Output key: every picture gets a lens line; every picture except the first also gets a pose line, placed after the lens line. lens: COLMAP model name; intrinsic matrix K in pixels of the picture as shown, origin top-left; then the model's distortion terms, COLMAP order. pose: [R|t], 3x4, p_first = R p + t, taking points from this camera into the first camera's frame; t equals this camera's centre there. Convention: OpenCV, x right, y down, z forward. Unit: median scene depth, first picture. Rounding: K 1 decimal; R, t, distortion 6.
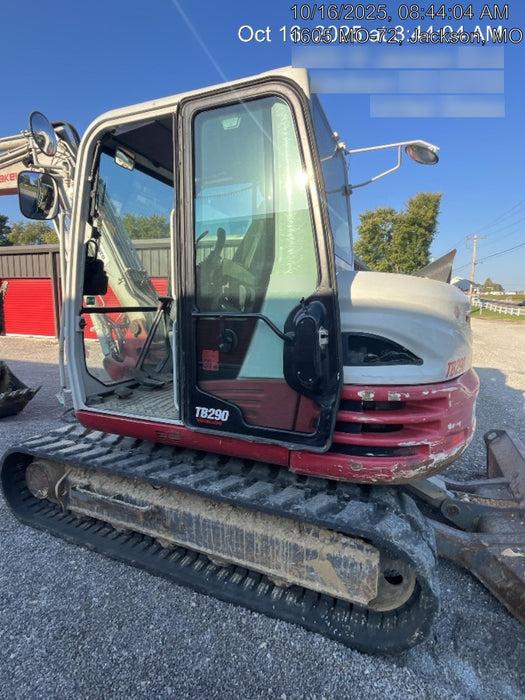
lens RADIAL K [[360.7, 0, 261.6], [0, 360.7, 349.6], [0, 0, 1]] dist [0.000995, 0.000466]
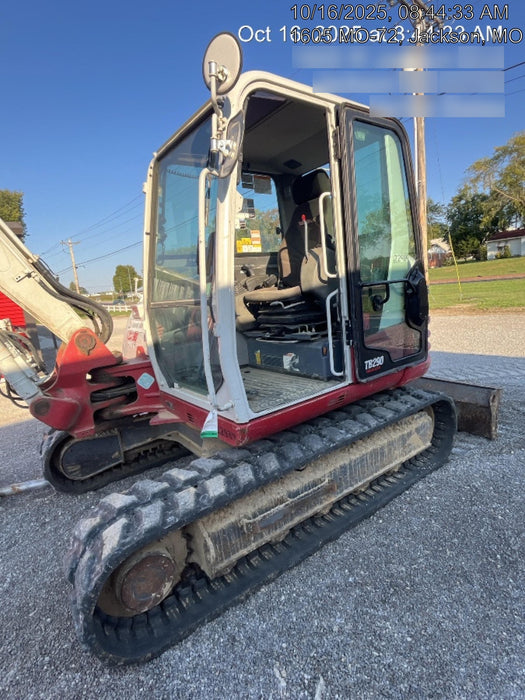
lens RADIAL K [[360.7, 0, 261.6], [0, 360.7, 349.6], [0, 0, 1]] dist [0.000995, 0.000466]
pose [[0.510605, -0.194625, 0.837498, -1.309137], [0.209657, 0.972826, 0.098251, -0.070268], [-0.833862, 0.125420, 0.537535, 0.601130]]
